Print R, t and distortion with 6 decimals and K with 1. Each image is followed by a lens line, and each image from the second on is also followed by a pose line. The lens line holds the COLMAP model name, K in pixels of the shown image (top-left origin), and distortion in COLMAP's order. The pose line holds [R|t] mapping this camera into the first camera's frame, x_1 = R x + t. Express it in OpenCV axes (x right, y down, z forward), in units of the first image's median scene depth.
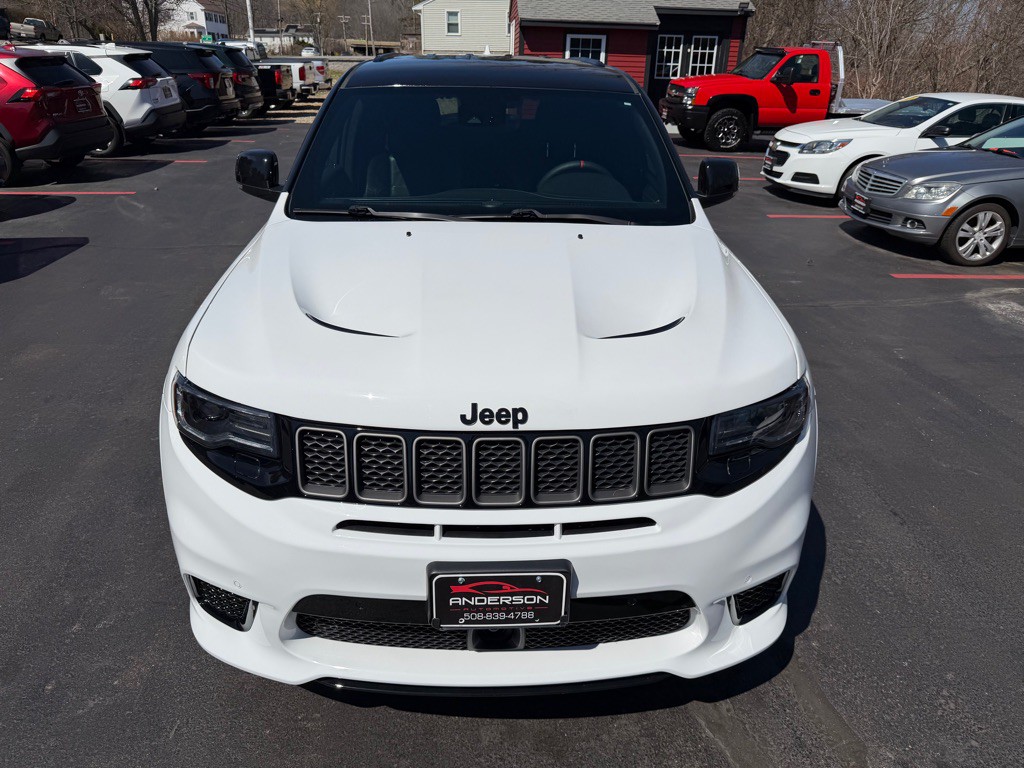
lens RADIAL K [[739.2, 0, 508.9], [0, 739.2, 385.2], [0, 0, 1]] dist [0.003009, -0.006175]
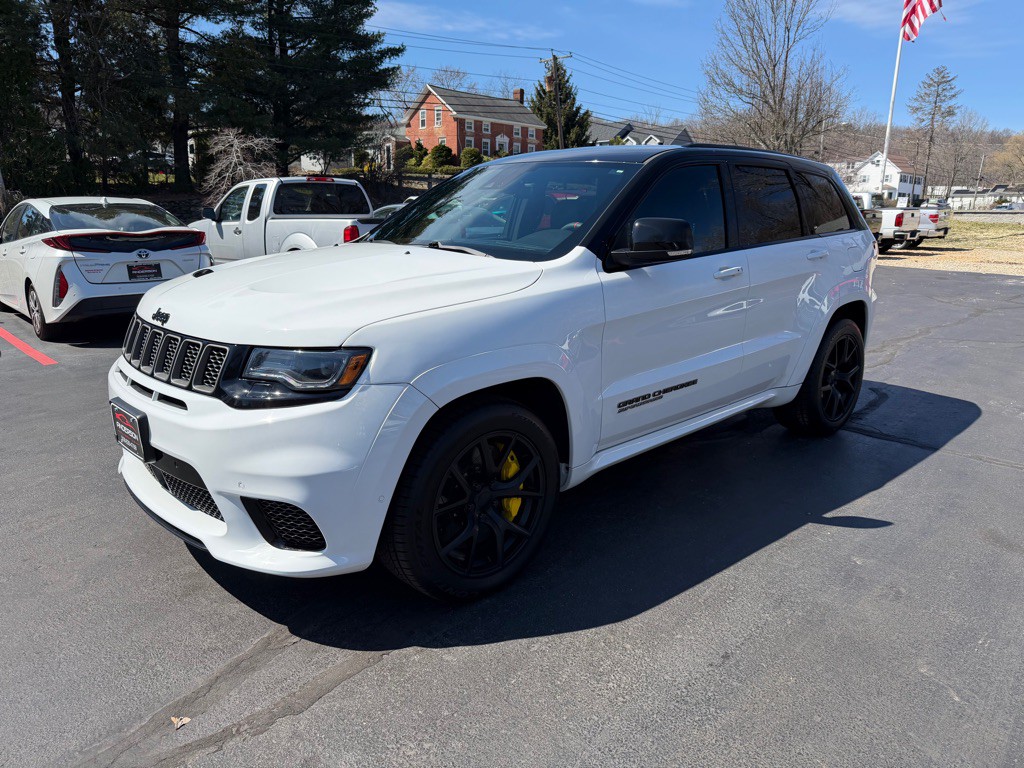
lens RADIAL K [[734.1, 0, 516.6], [0, 734.1, 388.7], [0, 0, 1]] dist [0.009525, -0.007718]
pose [[0.659250, 0.171572, -0.732088, 1.328393], [-0.308000, 0.949809, -0.054758, 0.031765], [0.685949, 0.261582, 0.679006, 0.397928]]
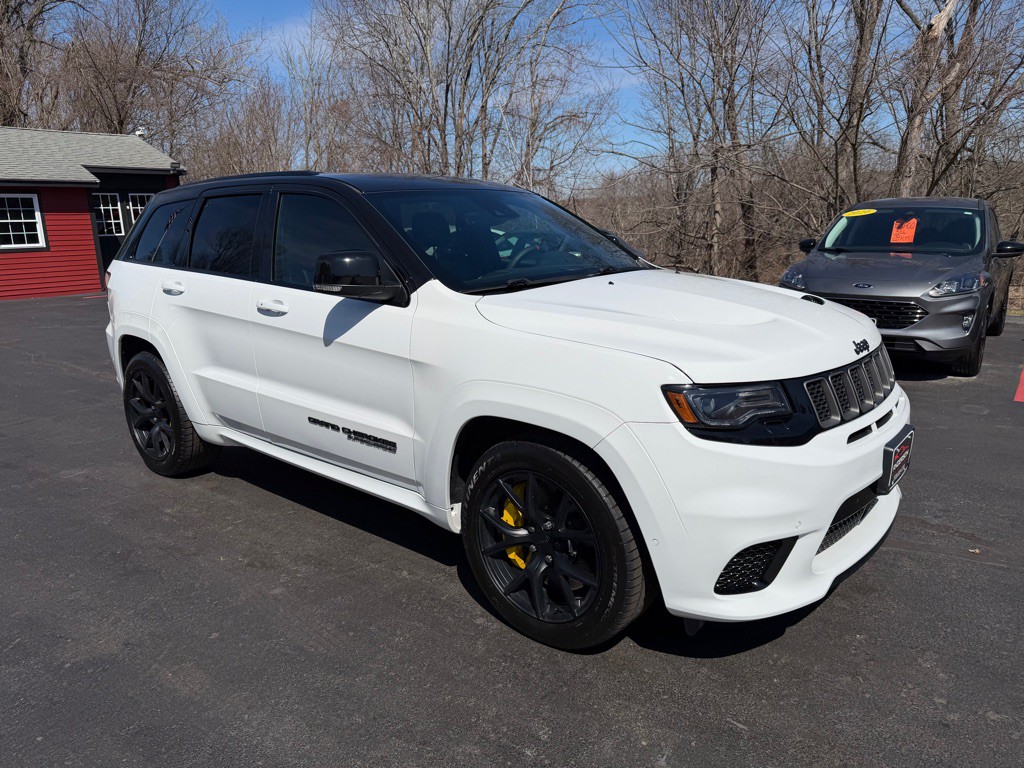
lens RADIAL K [[739.2, 0, 508.9], [0, 739.2, 385.2], [0, 0, 1]] dist [0.003009, -0.006175]
pose [[0.665814, -0.199670, 0.718904, -1.331491], [0.339073, 0.939257, -0.053162, -0.043000], [-0.664621, 0.279157, 0.693073, 0.348915]]
